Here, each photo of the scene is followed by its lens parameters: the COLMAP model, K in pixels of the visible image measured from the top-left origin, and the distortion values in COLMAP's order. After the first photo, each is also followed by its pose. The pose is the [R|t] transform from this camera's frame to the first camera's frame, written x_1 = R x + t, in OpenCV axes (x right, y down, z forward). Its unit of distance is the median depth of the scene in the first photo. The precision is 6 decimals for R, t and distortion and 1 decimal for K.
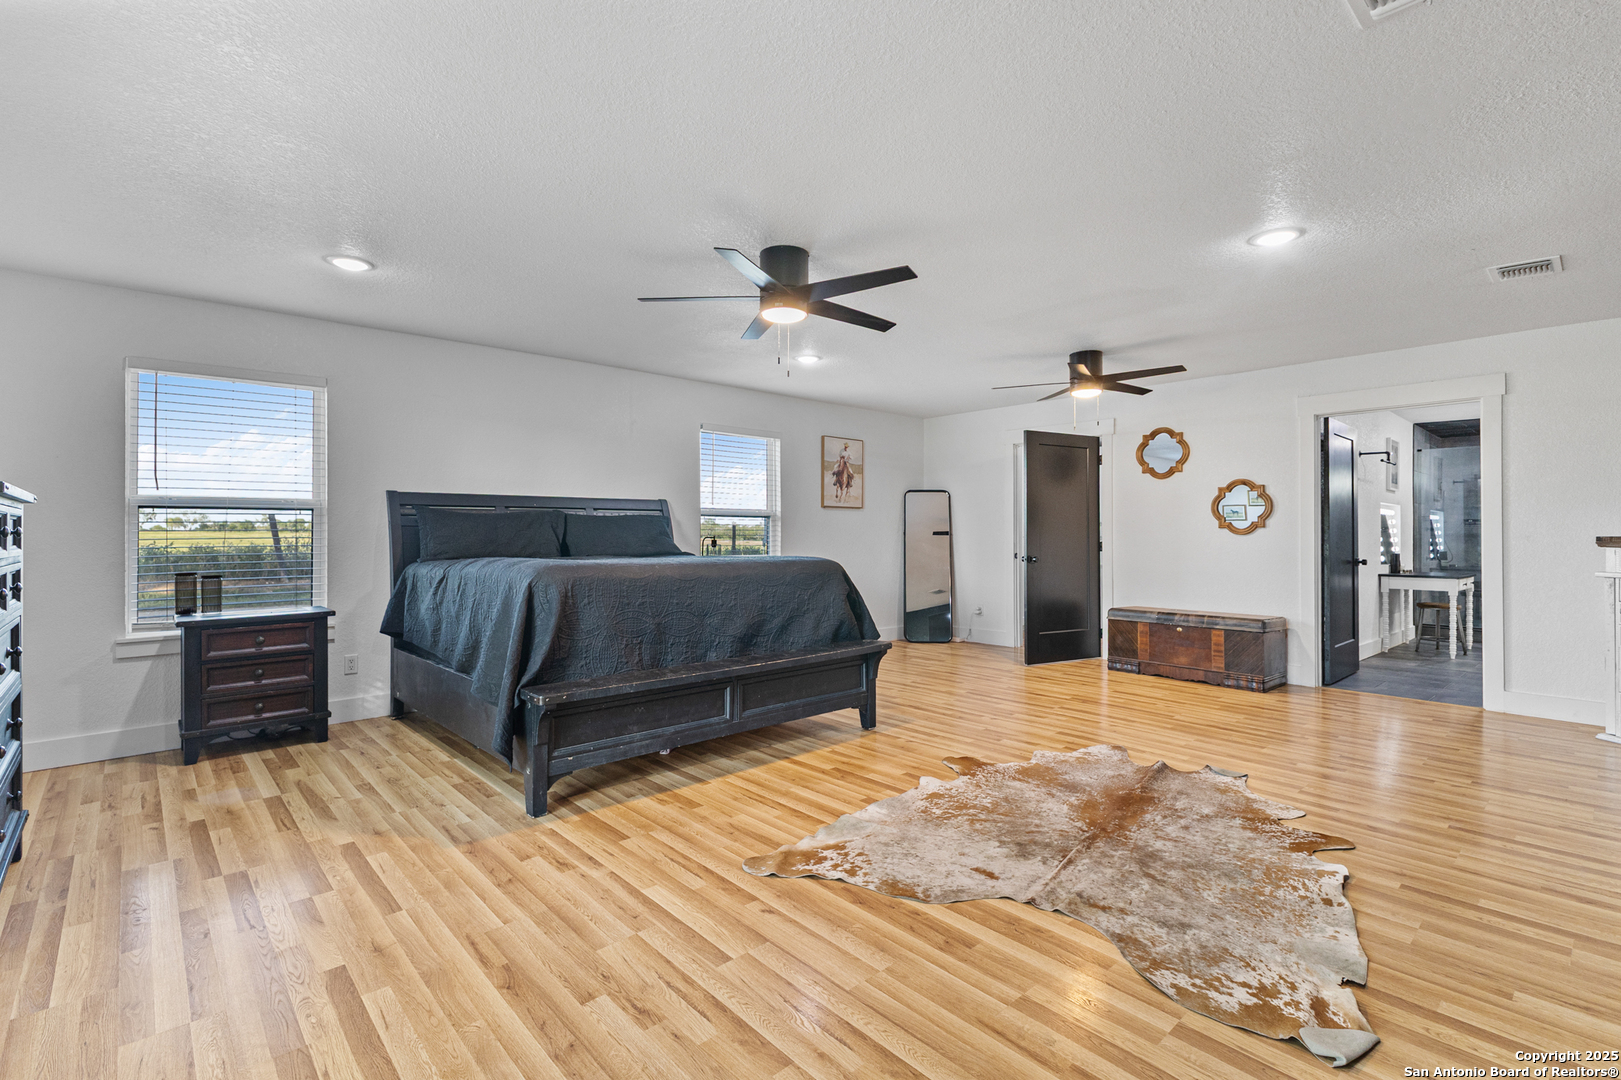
lens RADIAL K [[714.6, 0, 807.5], [0, 714.6, 535.0], [0, 0, 1]] dist [-0.003037, 0.000078]
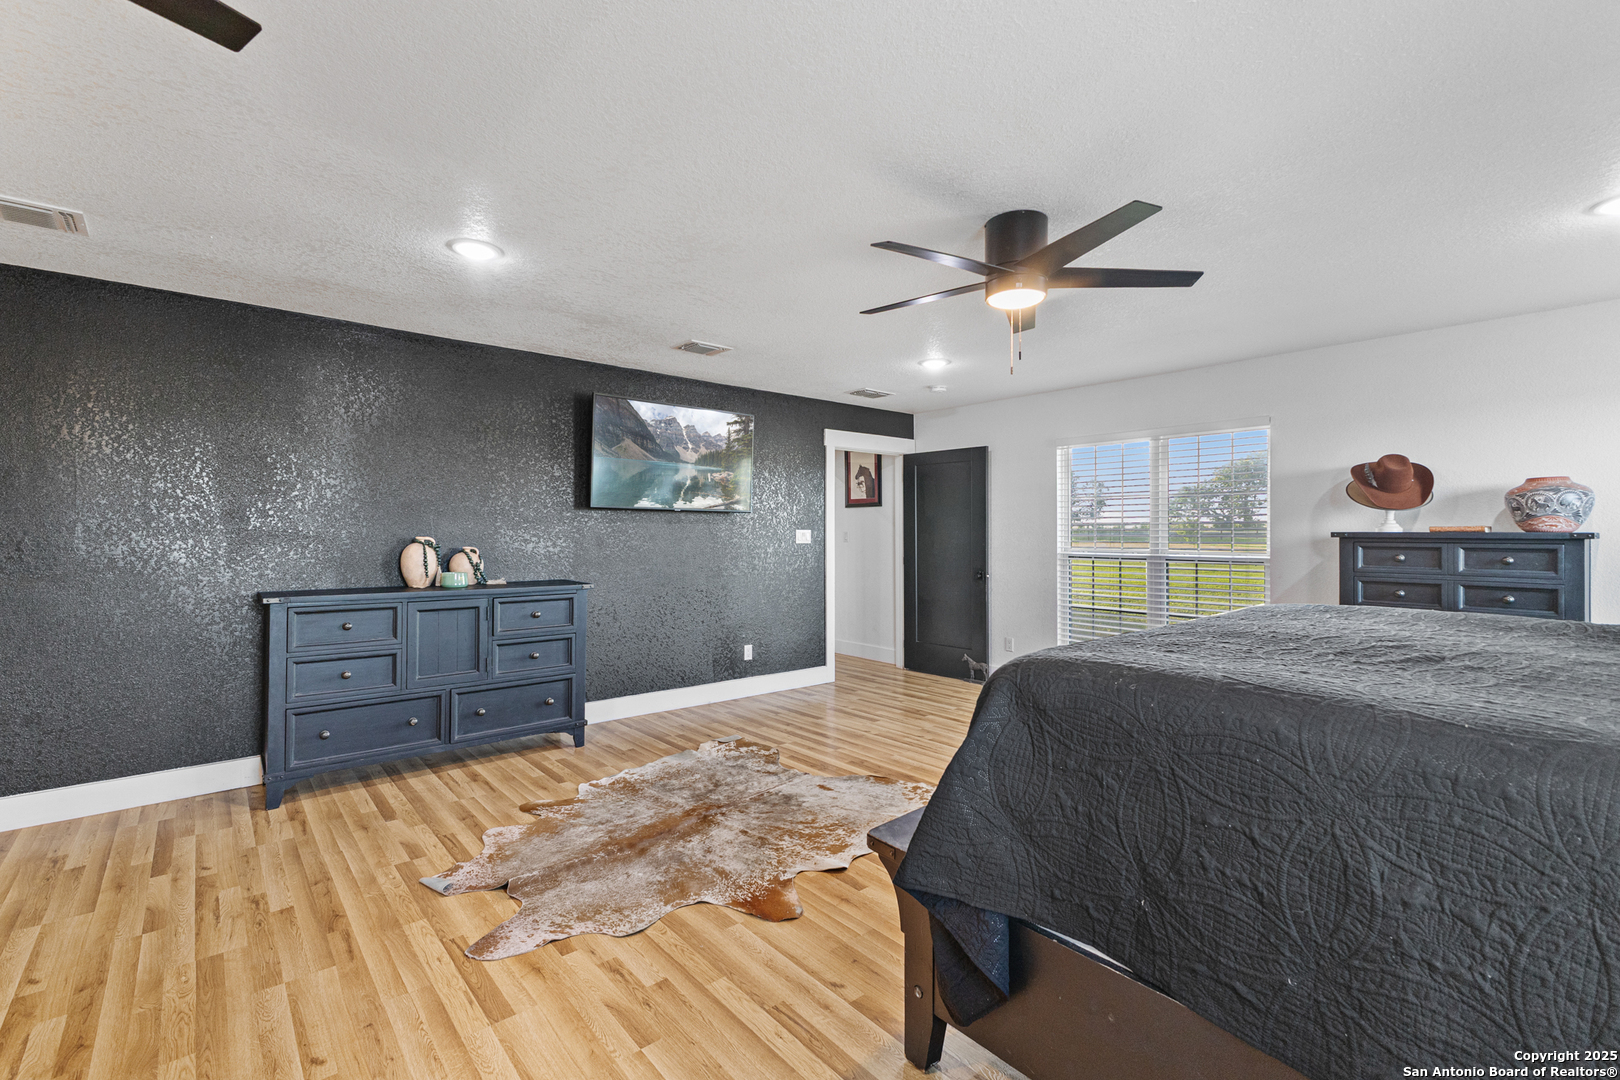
lens RADIAL K [[714.1, 0, 811.8], [0, 714.1, 532.0], [0, 0, 1]] dist [-0.003037, 0.000078]
pose [[-0.999831, 0.001491, 0.018306, 0.221926], [0.001517, 0.999998, 0.001406, -0.053055], [-0.018304, 0.001433, -0.999831, 2.215725]]
